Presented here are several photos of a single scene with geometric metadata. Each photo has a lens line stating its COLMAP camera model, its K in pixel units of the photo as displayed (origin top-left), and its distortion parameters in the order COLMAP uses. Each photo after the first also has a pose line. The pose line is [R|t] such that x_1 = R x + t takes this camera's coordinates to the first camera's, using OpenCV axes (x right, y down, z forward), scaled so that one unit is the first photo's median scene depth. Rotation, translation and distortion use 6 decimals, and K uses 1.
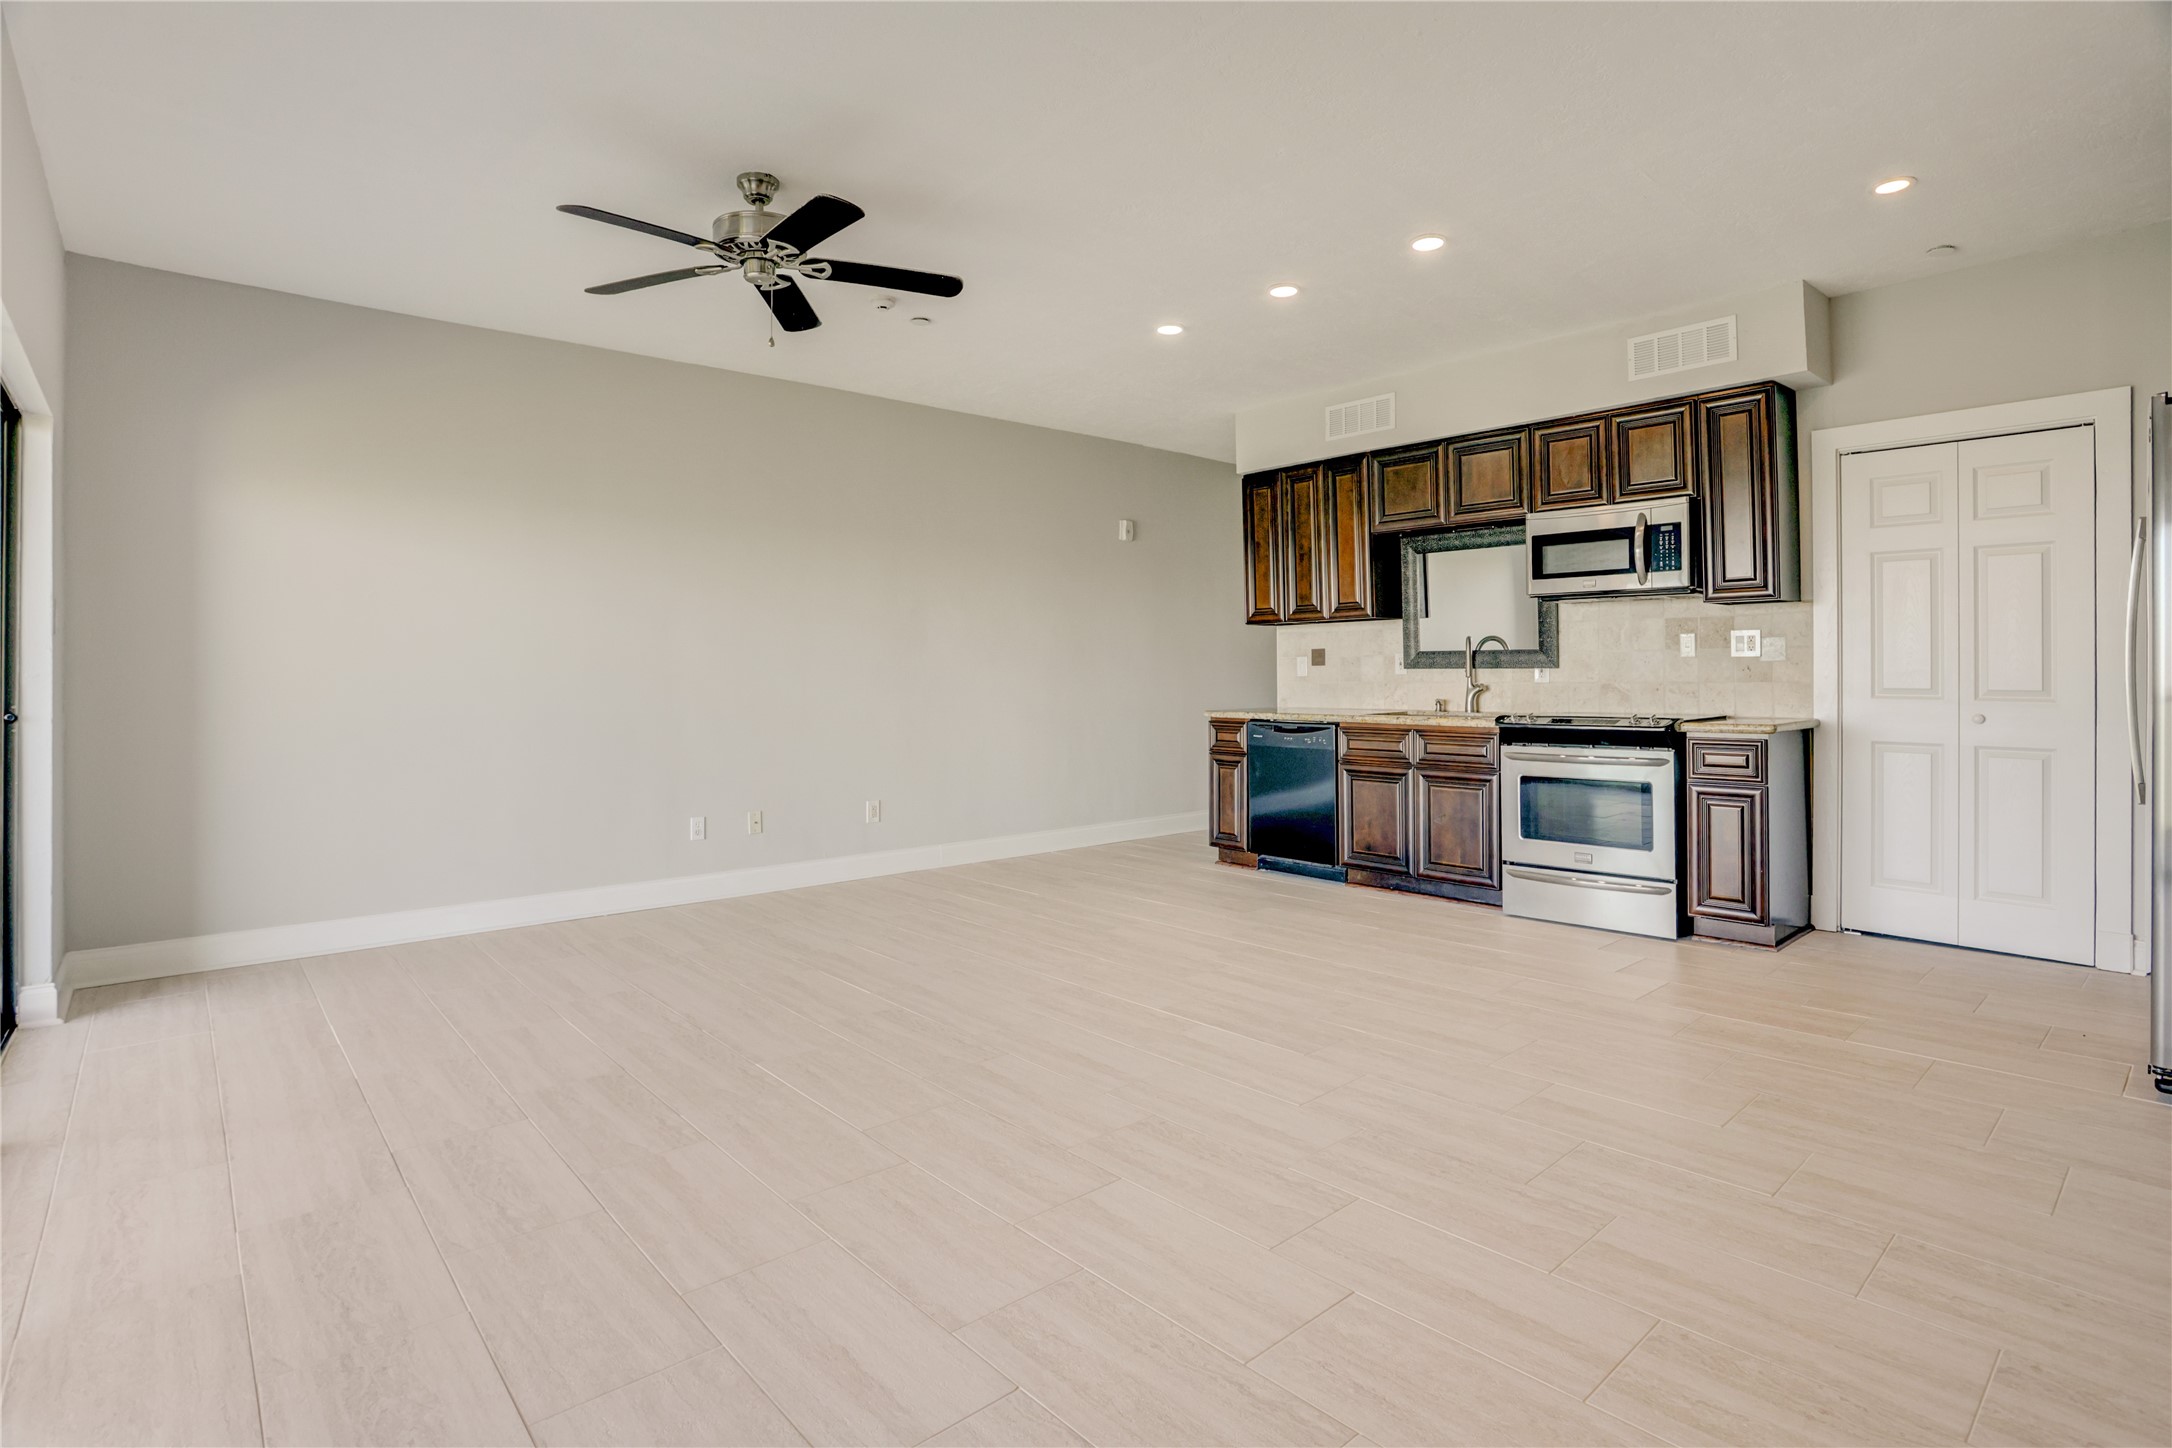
lens RADIAL K [[1054.5, 0, 1084.4], [0, 1054.5, 671.0], [0, 0, 1]] dist [-0.000289, 0.000070]
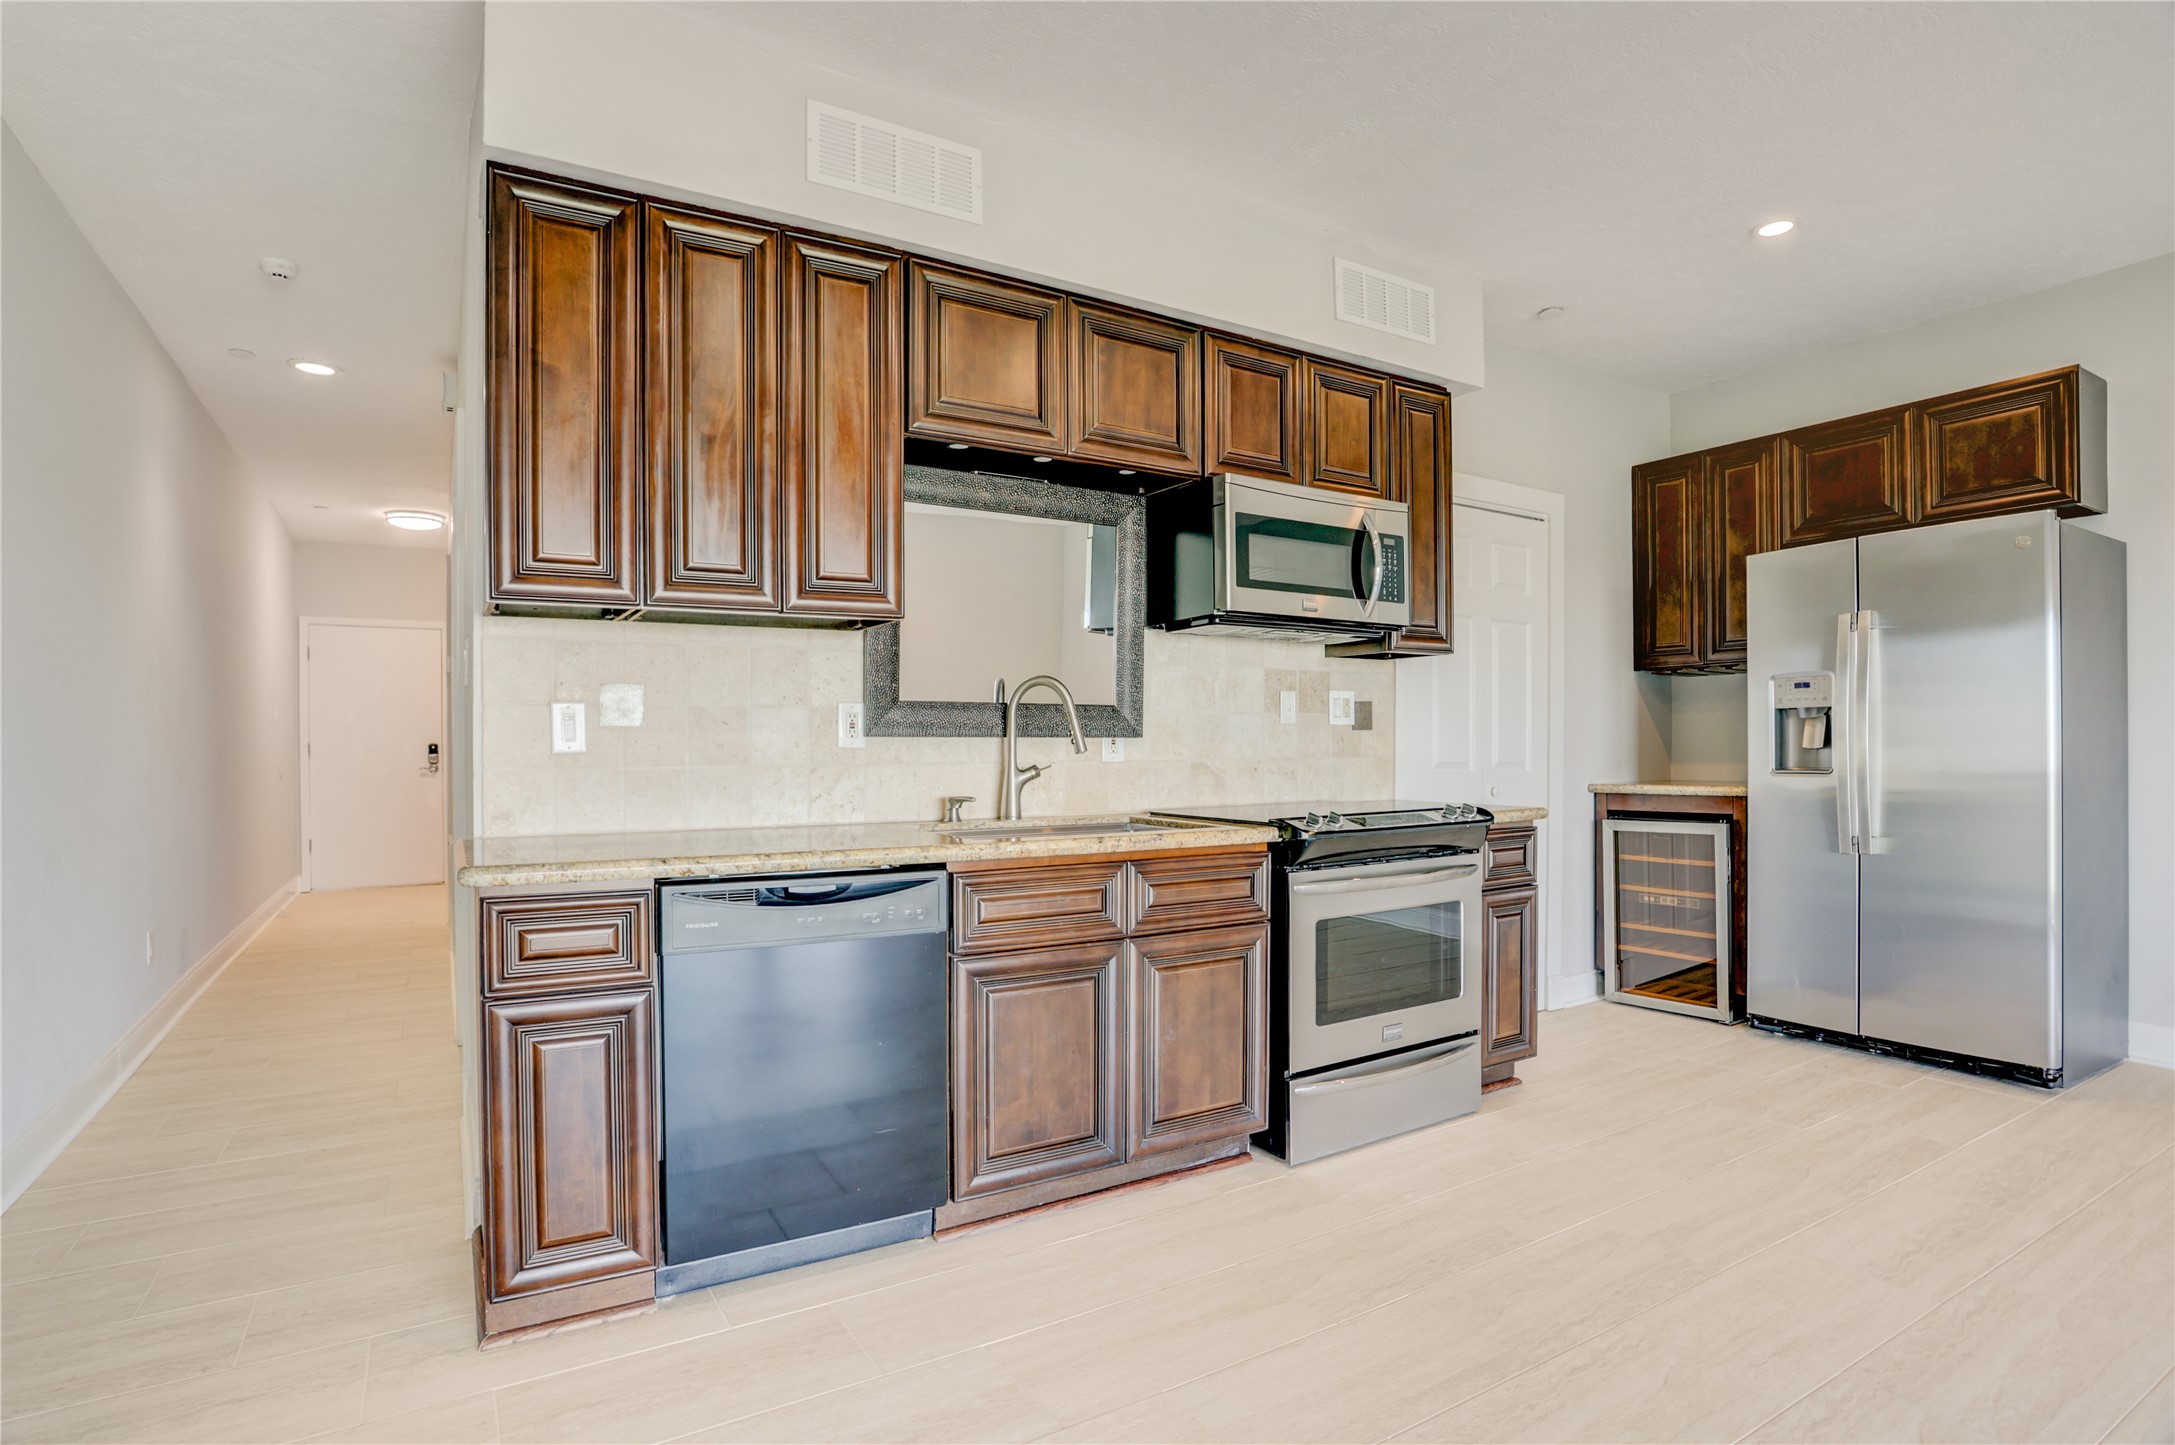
lens RADIAL K [[1134.2, 0, 1164.8], [0, 1134.2, 753.8], [0, 0, 1]] dist [-0.000603, 0.011838]
pose [[0.138796, -0.000879, 0.990321, -0.191963], [0.002394, 0.999997, 0.000552, 0.006290], [-0.990318, 0.002294, 0.138798, 0.862460]]
